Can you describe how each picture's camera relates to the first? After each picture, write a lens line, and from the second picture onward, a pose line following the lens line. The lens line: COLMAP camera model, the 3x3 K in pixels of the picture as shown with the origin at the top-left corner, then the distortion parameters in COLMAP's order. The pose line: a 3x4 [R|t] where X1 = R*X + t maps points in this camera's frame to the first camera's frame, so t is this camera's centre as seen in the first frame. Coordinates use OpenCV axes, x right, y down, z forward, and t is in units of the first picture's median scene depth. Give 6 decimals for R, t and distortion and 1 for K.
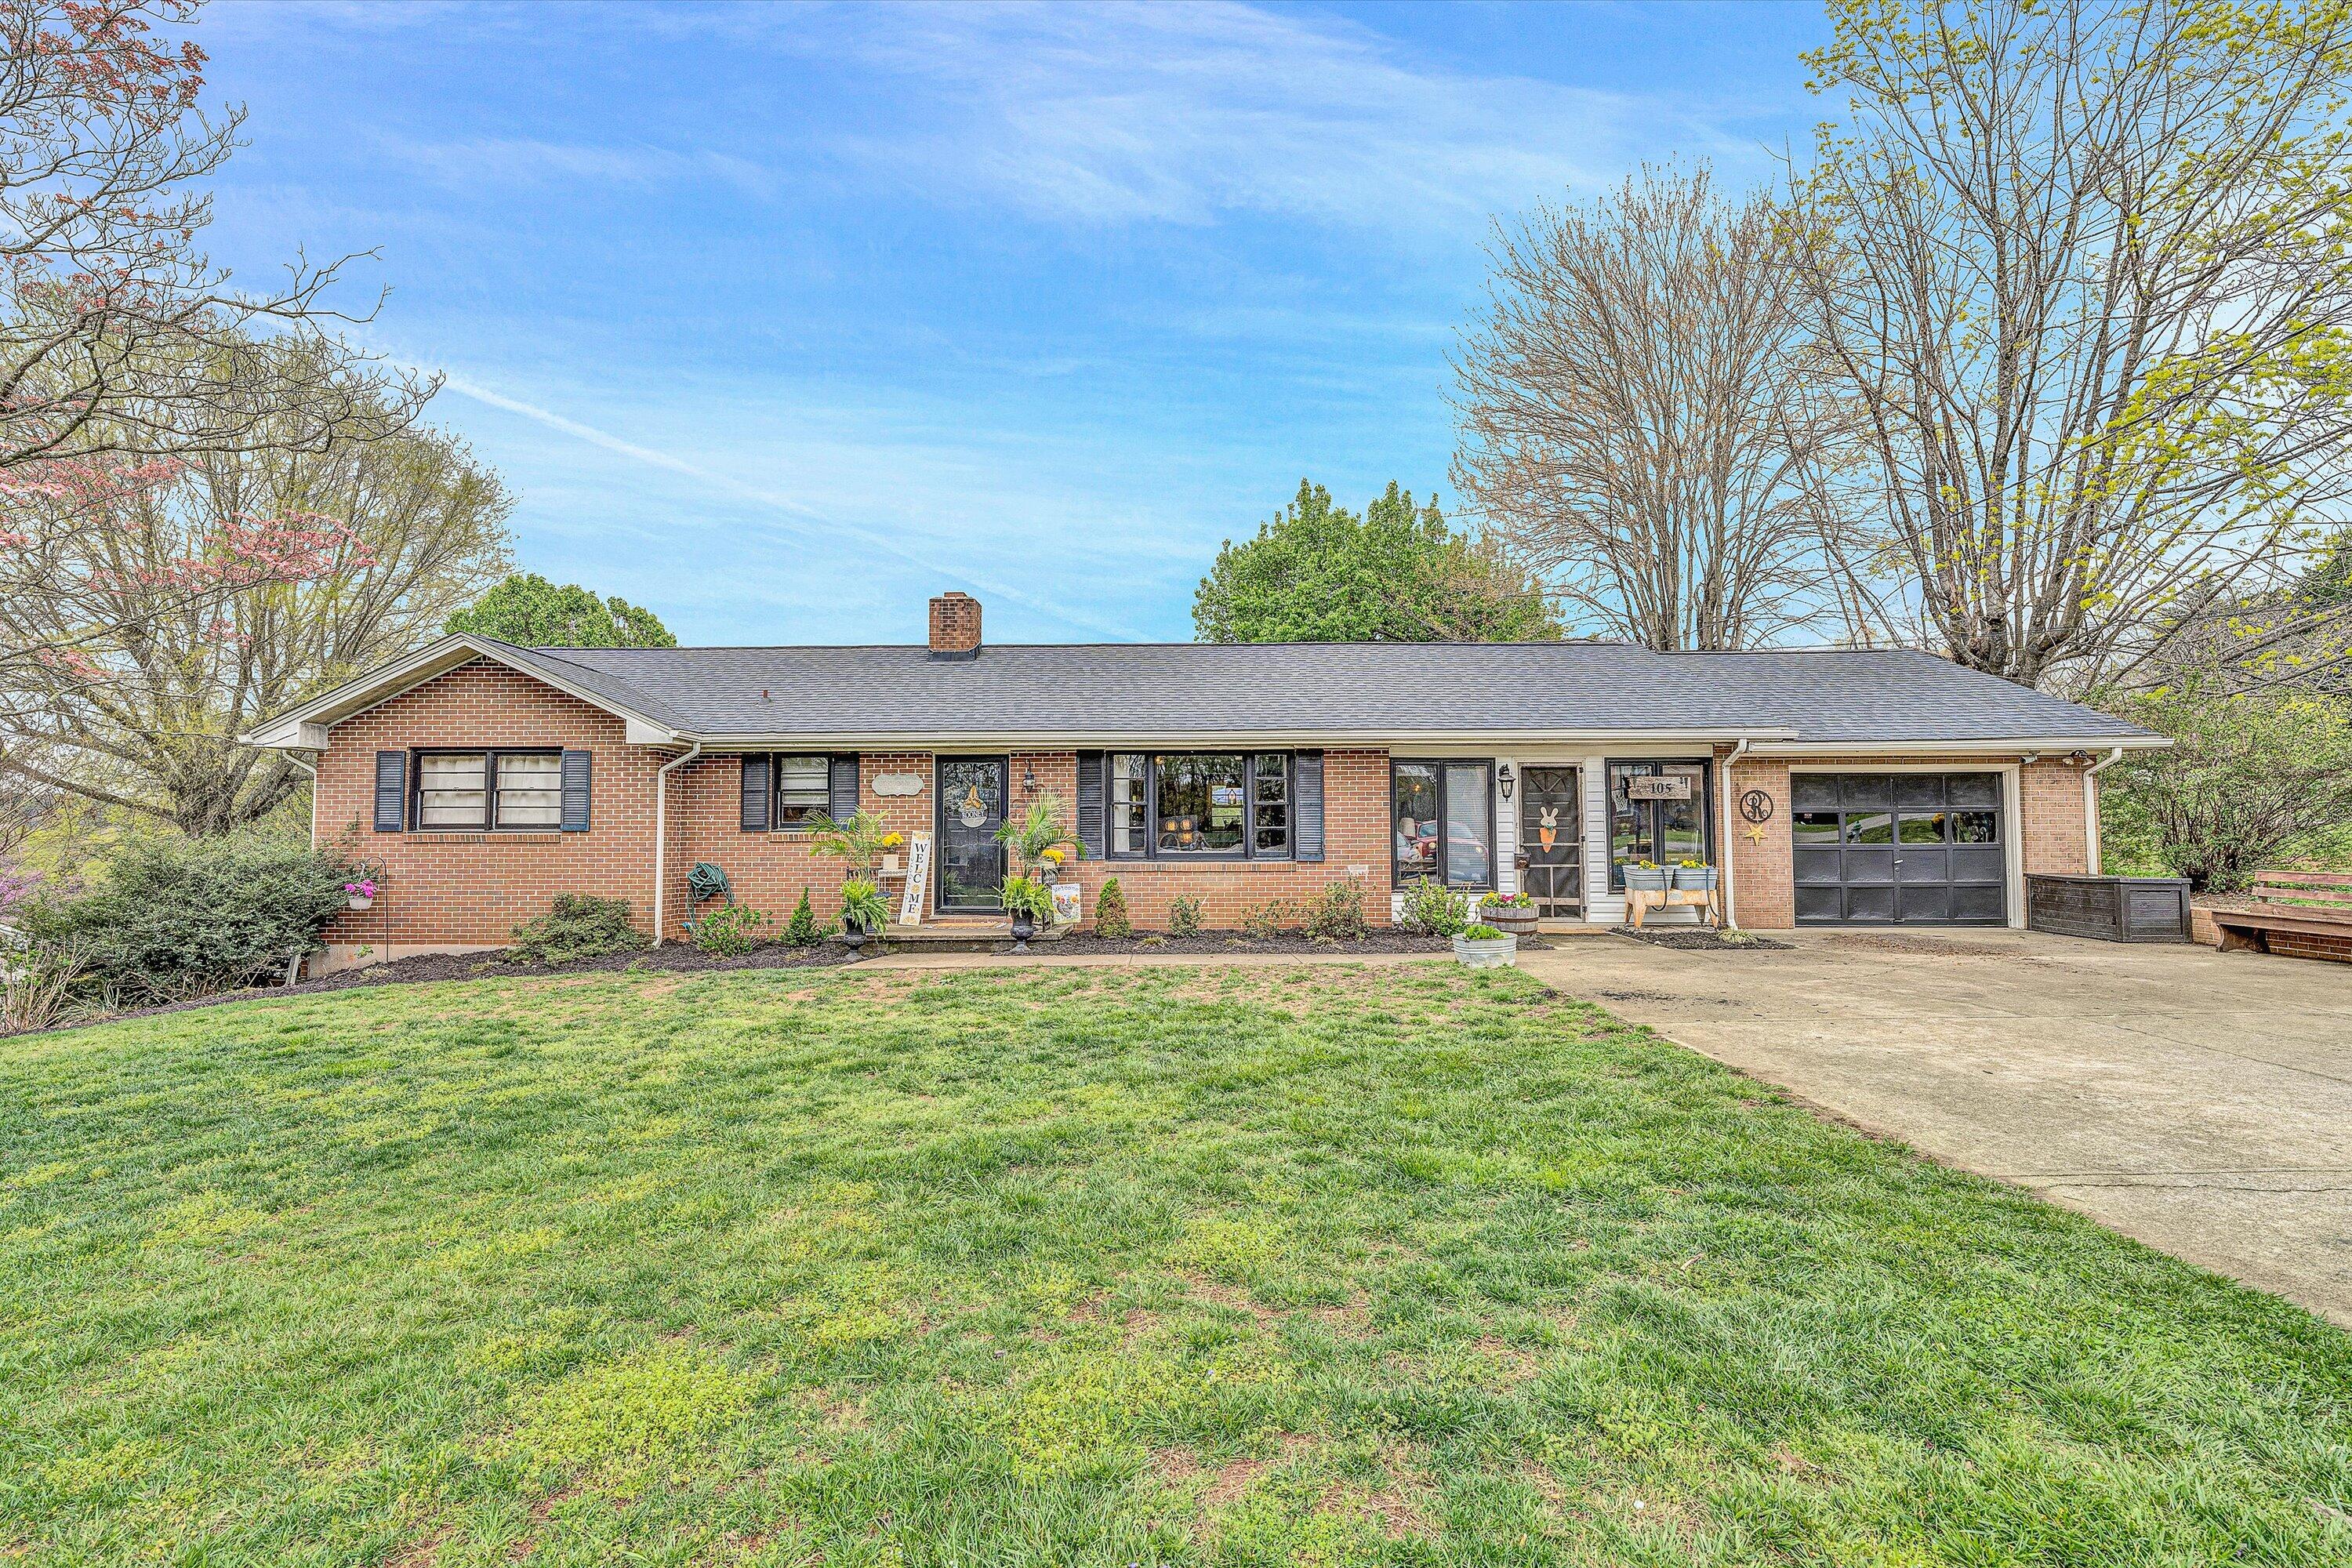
lens RADIAL K [[1018.3, 0, 1176.0], [0, 1018.3, 784.0], [0, 0, 1]] dist [-0.000103, -0.000033]
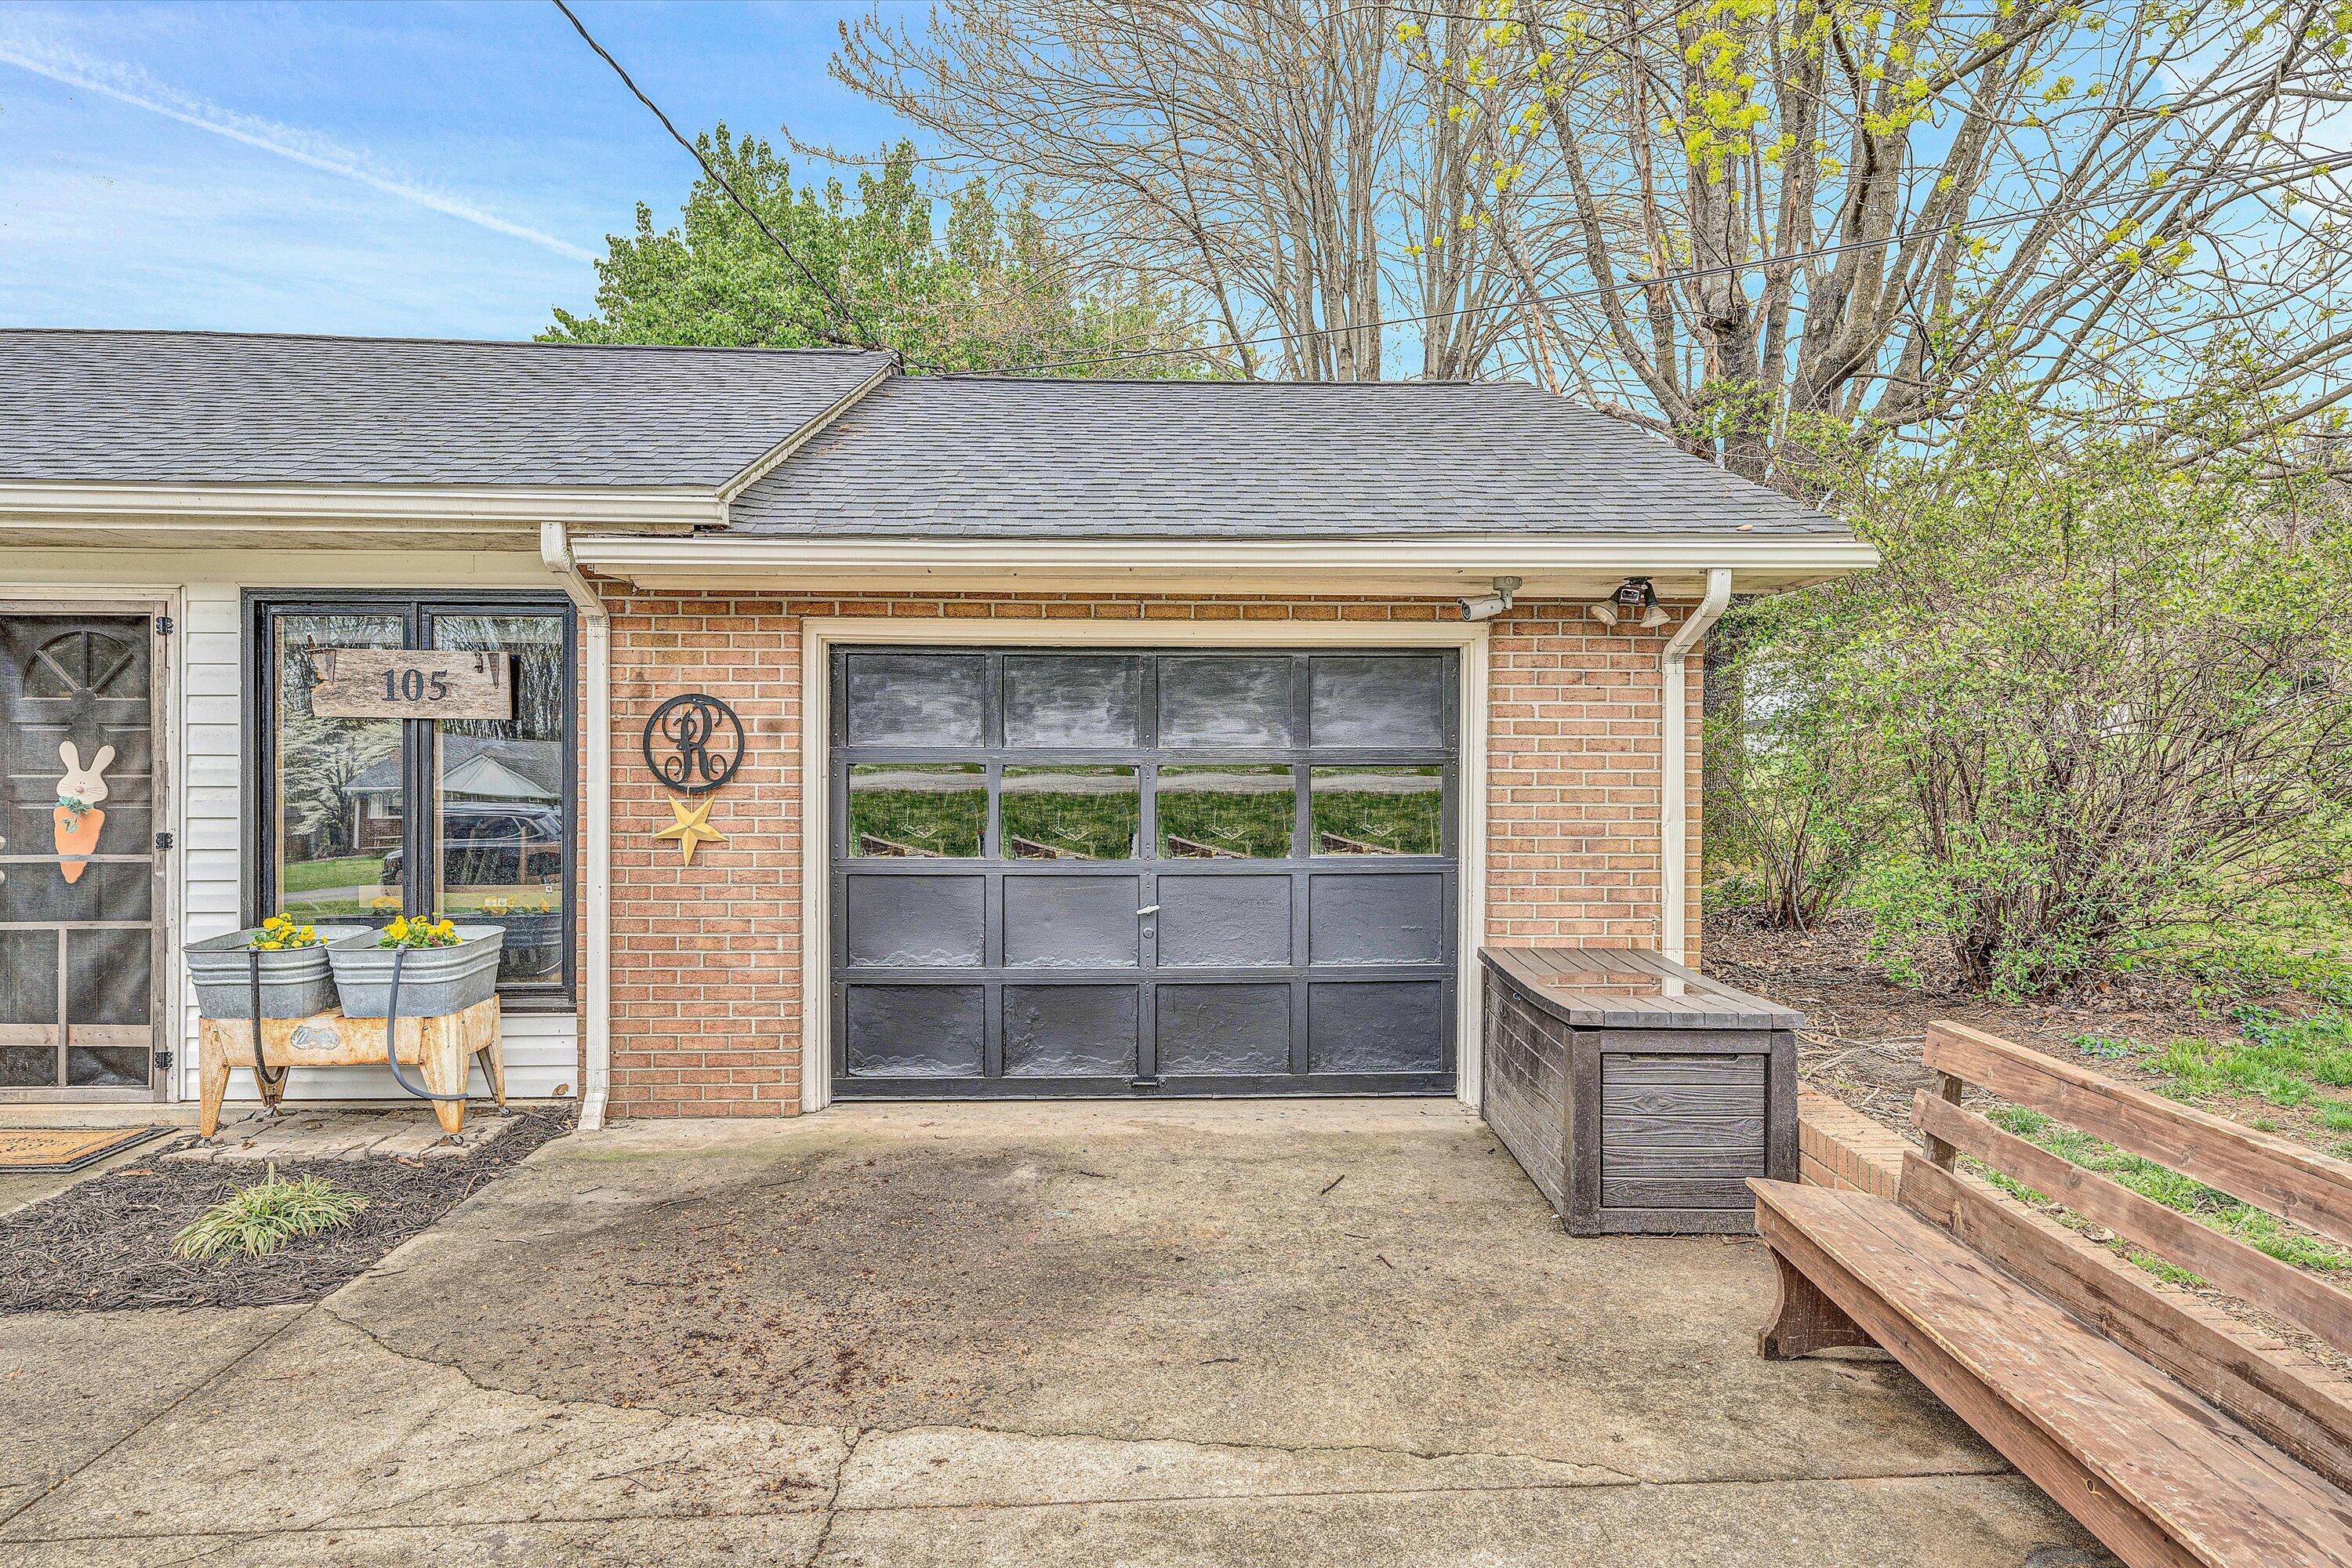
lens RADIAL K [[1463.4, 0, 1176.0], [0, 1463.4, 784.0], [0, 0, 1]] dist [-0.000843, -0.000334]
pose [[0.996877, 0.003423, 0.078901, 0.680084], [-0.009852, 0.996647, 0.081232, -0.004488], [-0.078358, -0.081756, 0.993567, 0.521767]]
